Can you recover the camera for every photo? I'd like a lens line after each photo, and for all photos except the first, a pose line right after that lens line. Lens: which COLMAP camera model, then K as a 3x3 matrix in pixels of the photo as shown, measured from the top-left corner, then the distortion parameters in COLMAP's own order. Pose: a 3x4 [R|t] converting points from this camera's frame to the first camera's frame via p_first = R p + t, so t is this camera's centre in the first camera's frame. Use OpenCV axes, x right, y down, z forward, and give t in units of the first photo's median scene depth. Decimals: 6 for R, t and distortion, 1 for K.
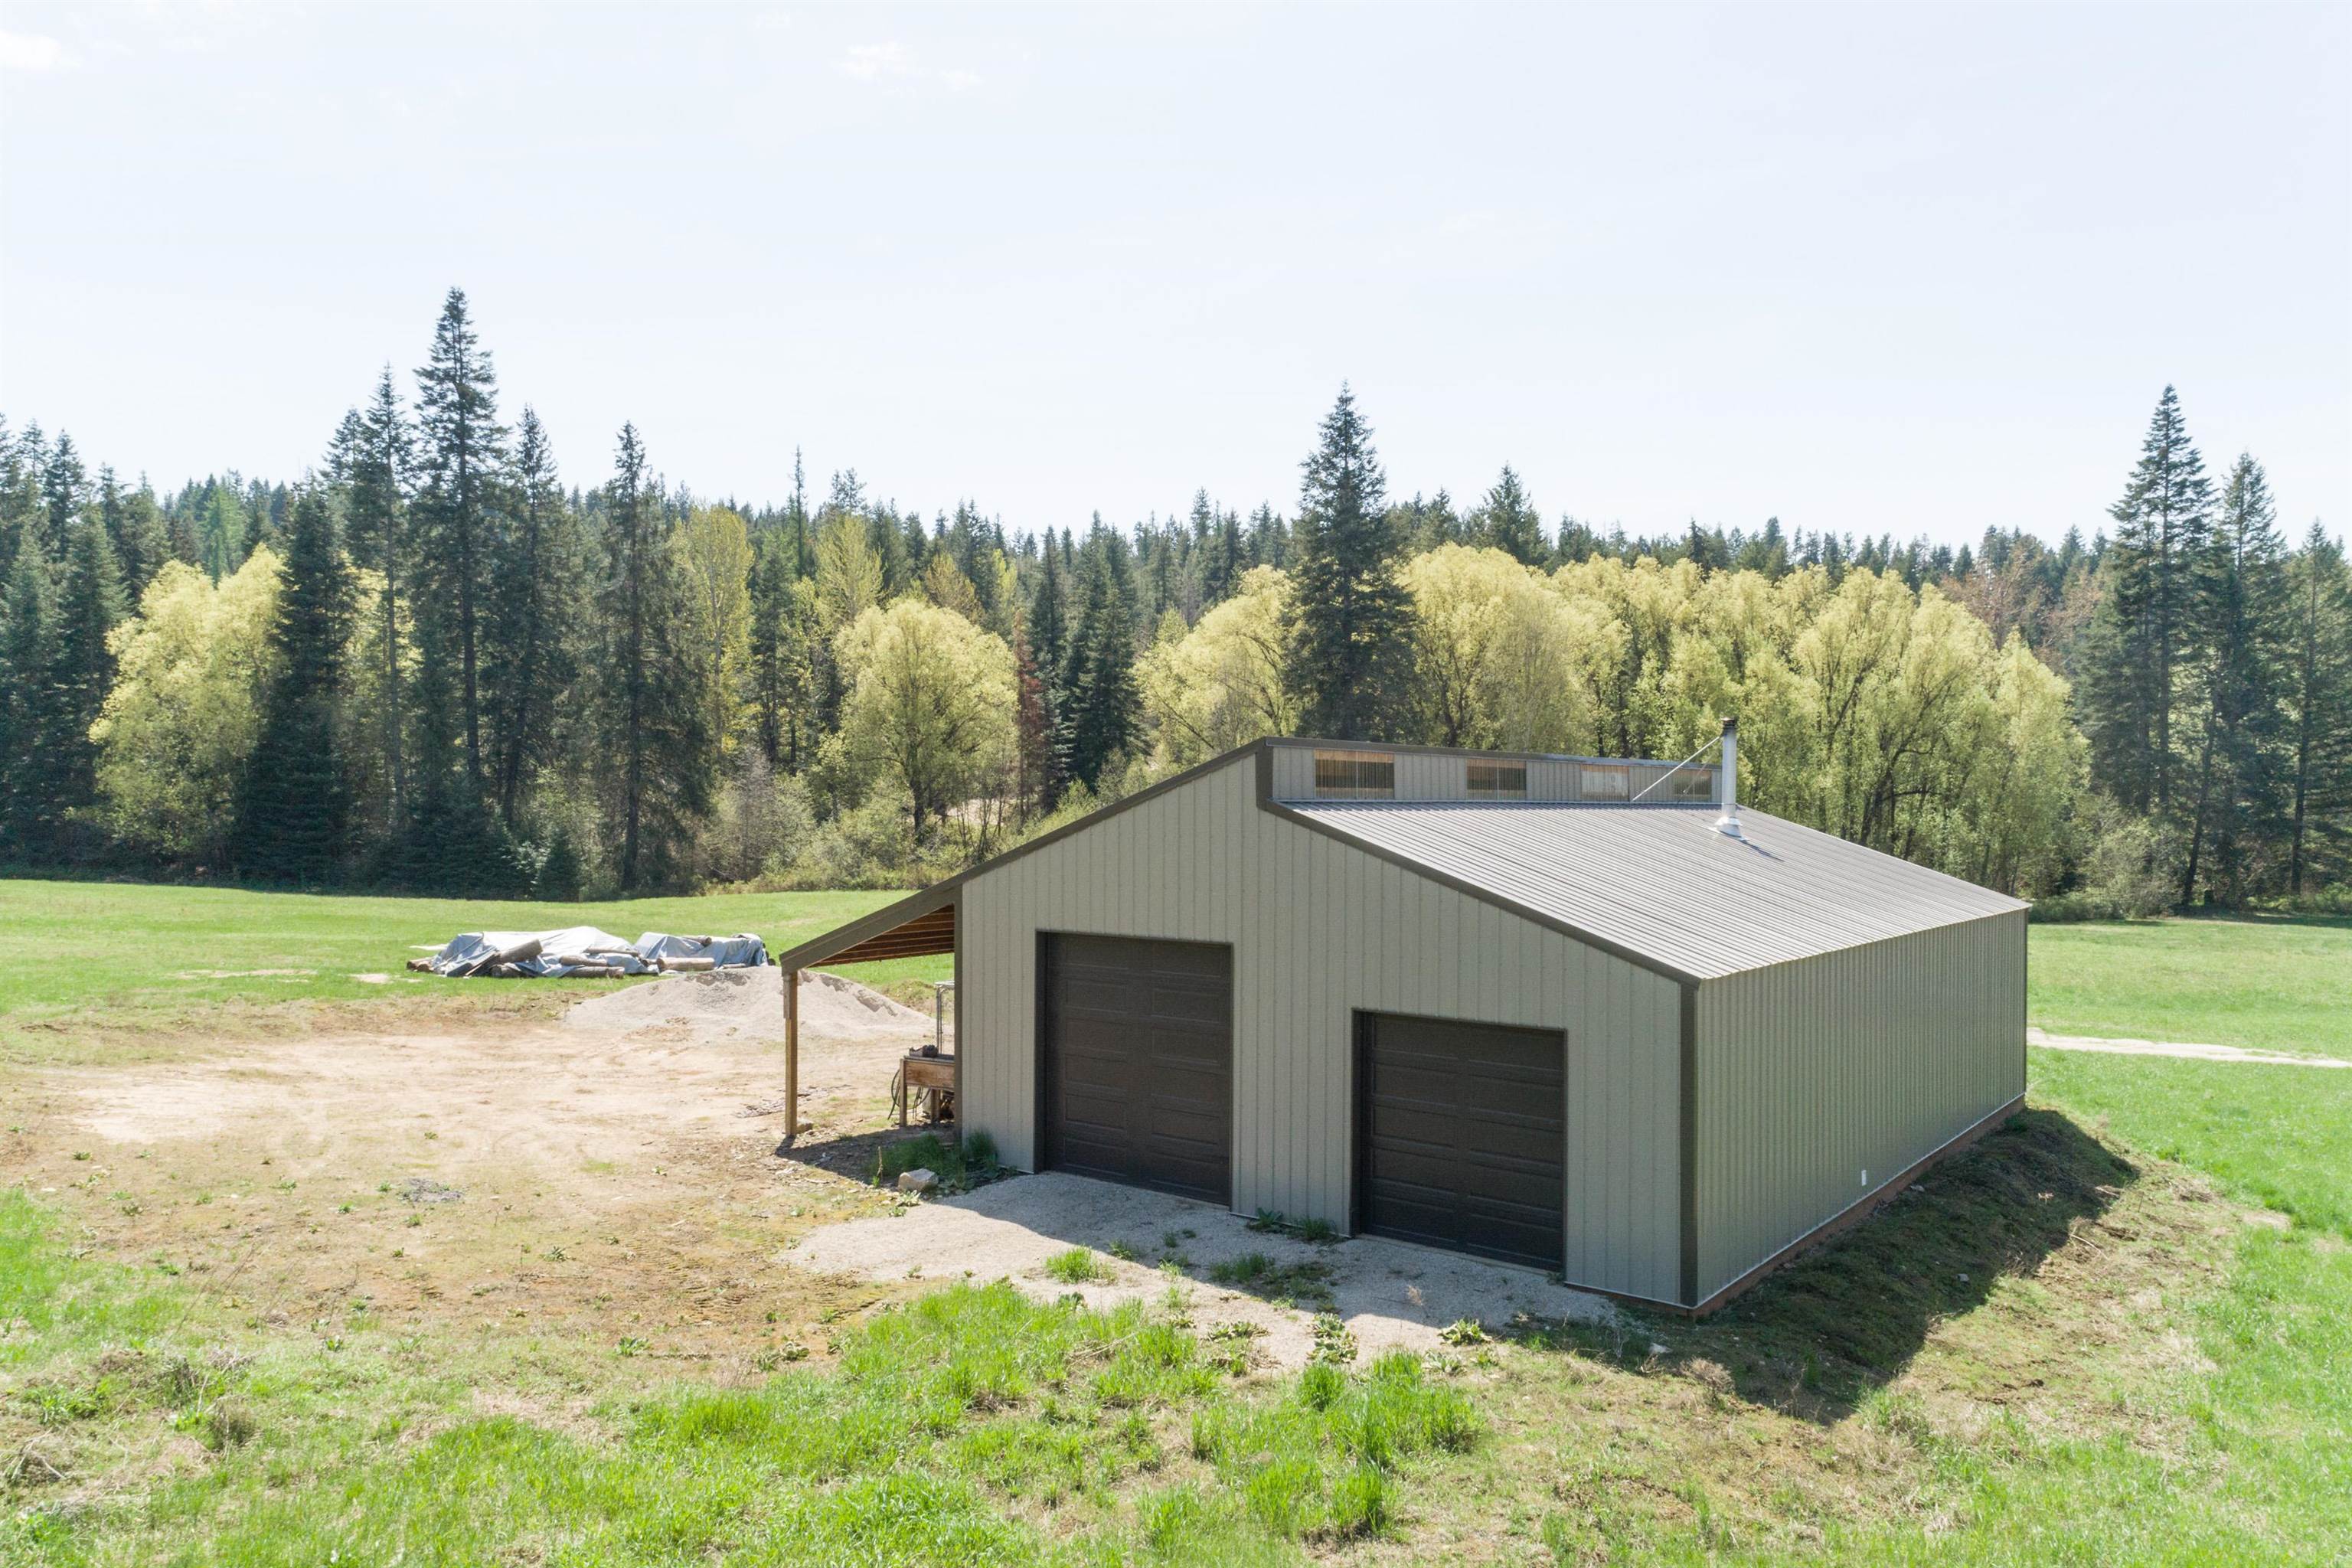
lens RADIAL K [[1579.2, 0, 1172.1], [0, 1579.2, 789.9], [0, 0, 1]] dist [0.029364, -0.002634]
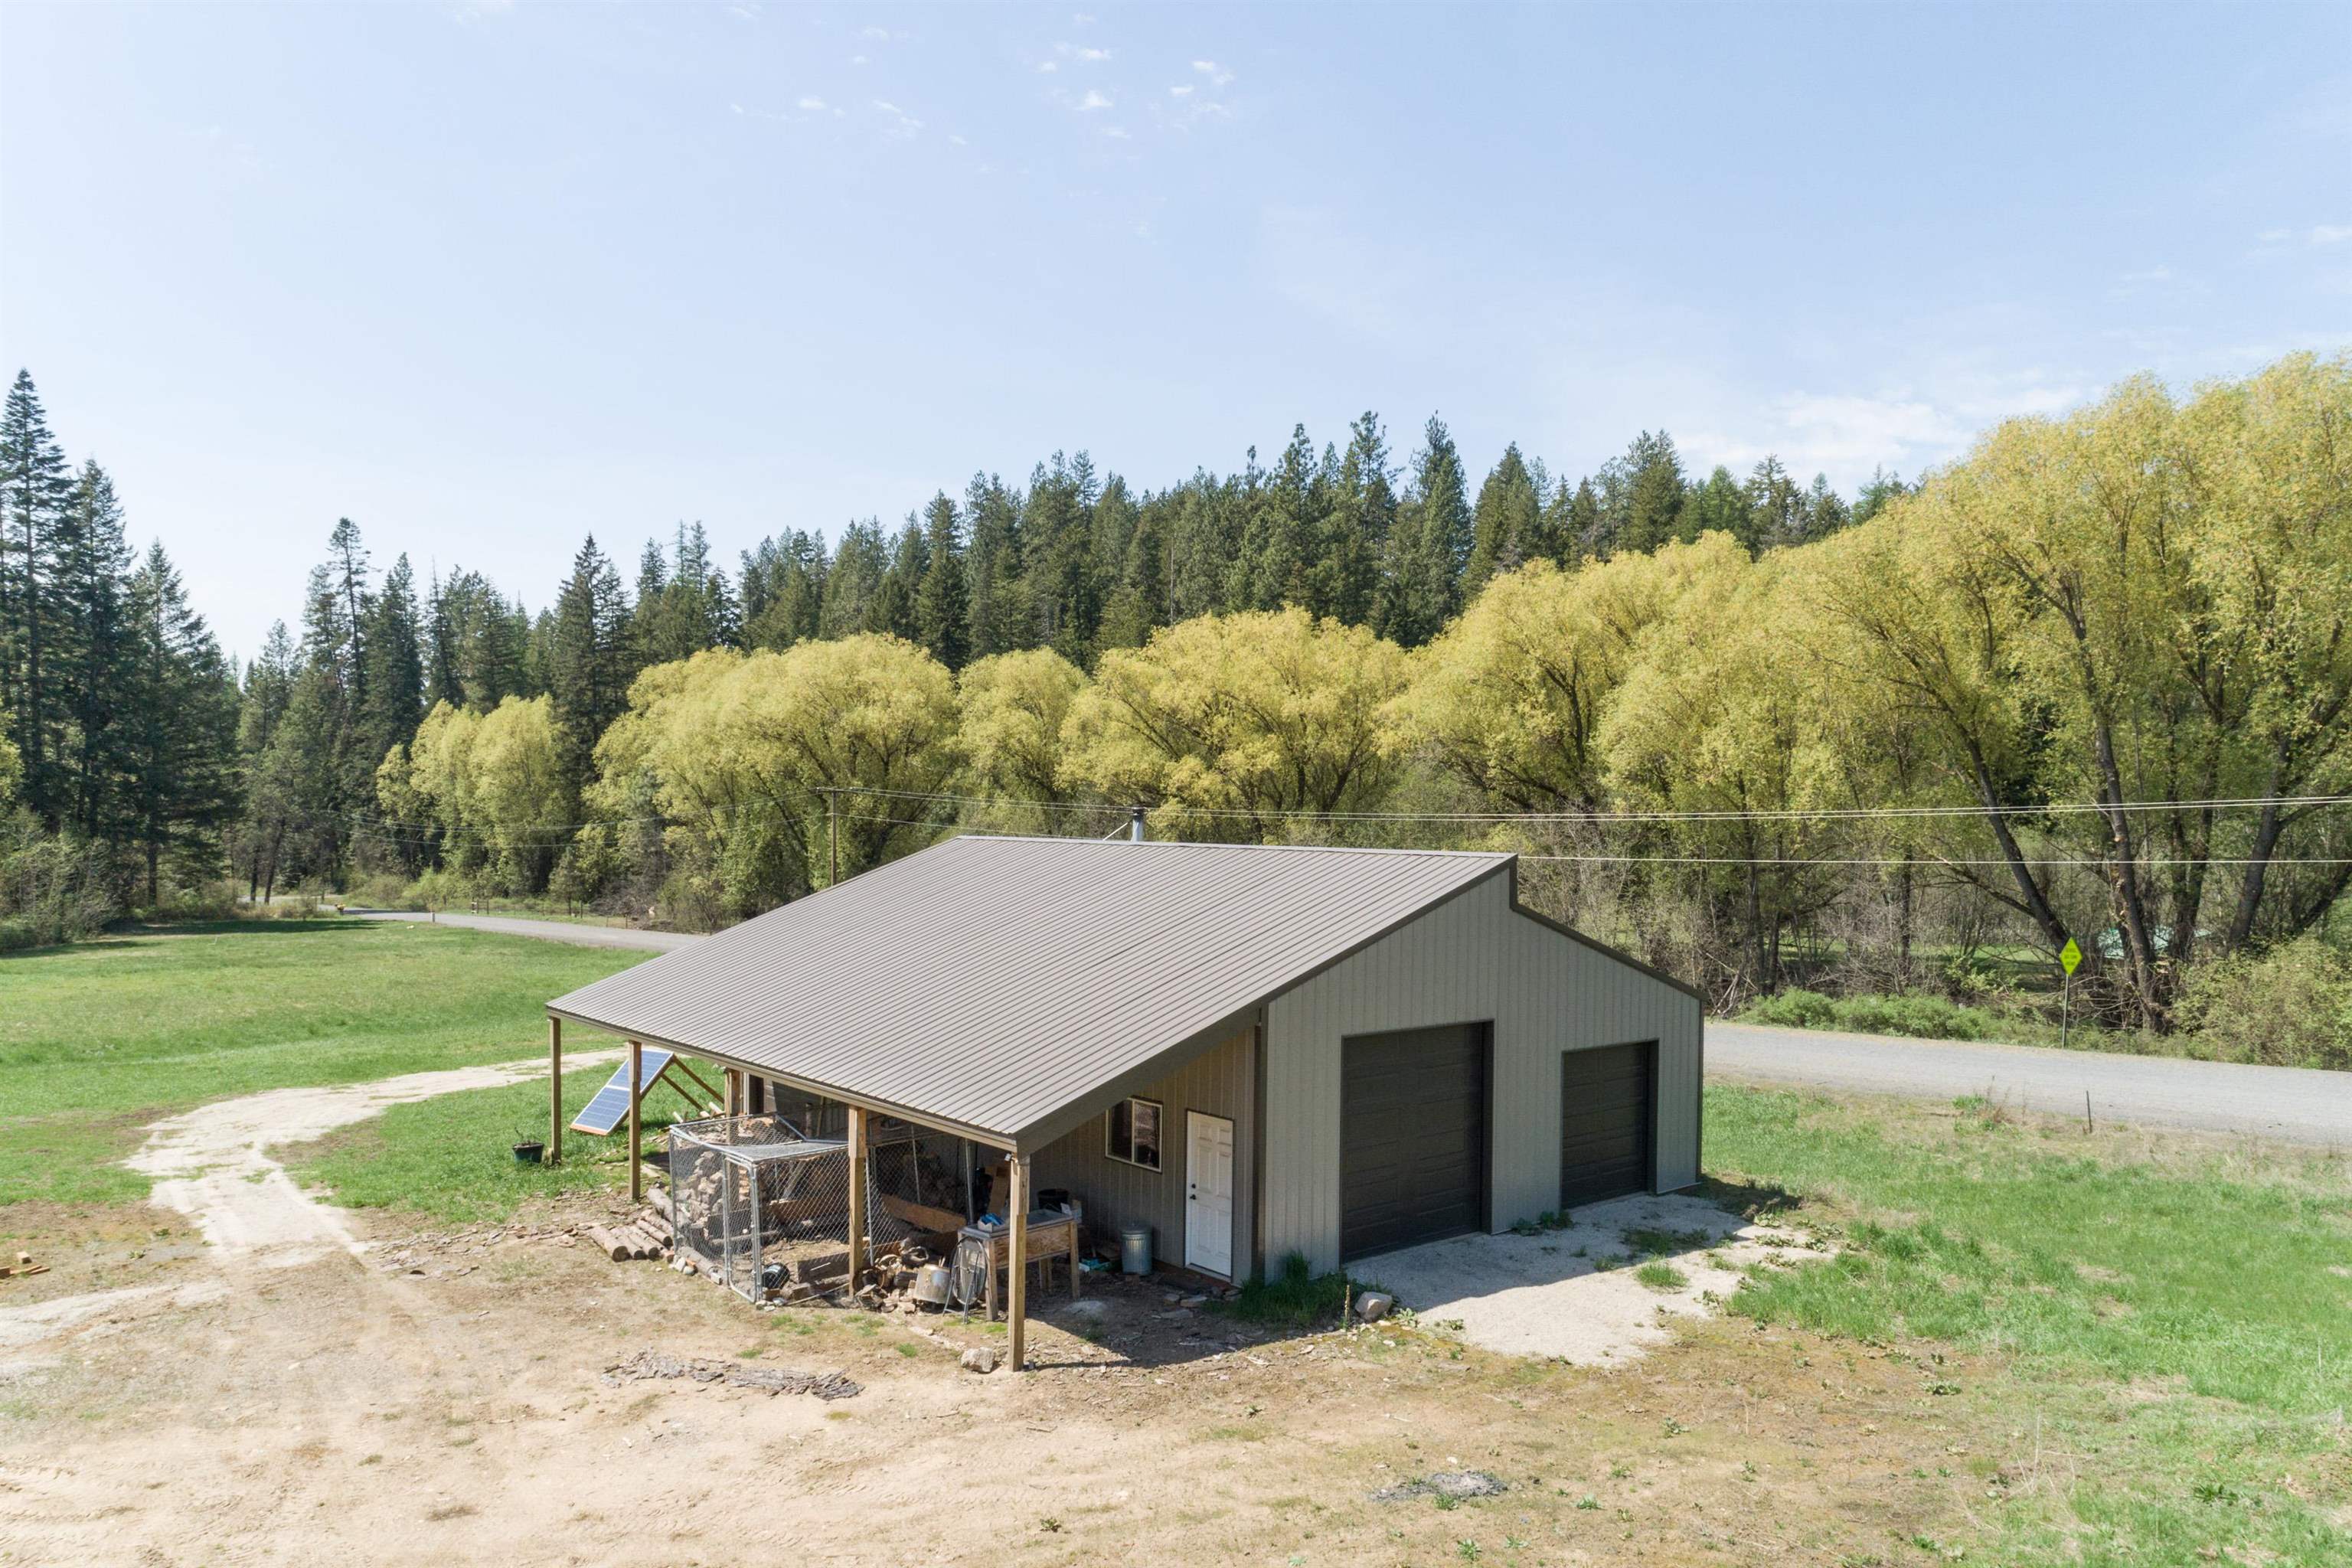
lens RADIAL K [[1579.2, 0, 1191.3], [0, 1579.2, 846.6], [0, 0, 1]] dist [0.029364, -0.002634]
pose [[0.202356, -0.028459, 0.978898, -0.189499], [-0.010536, 0.999457, 0.031235, -0.011578], [-0.979255, -0.016634, 0.201946, 0.152933]]
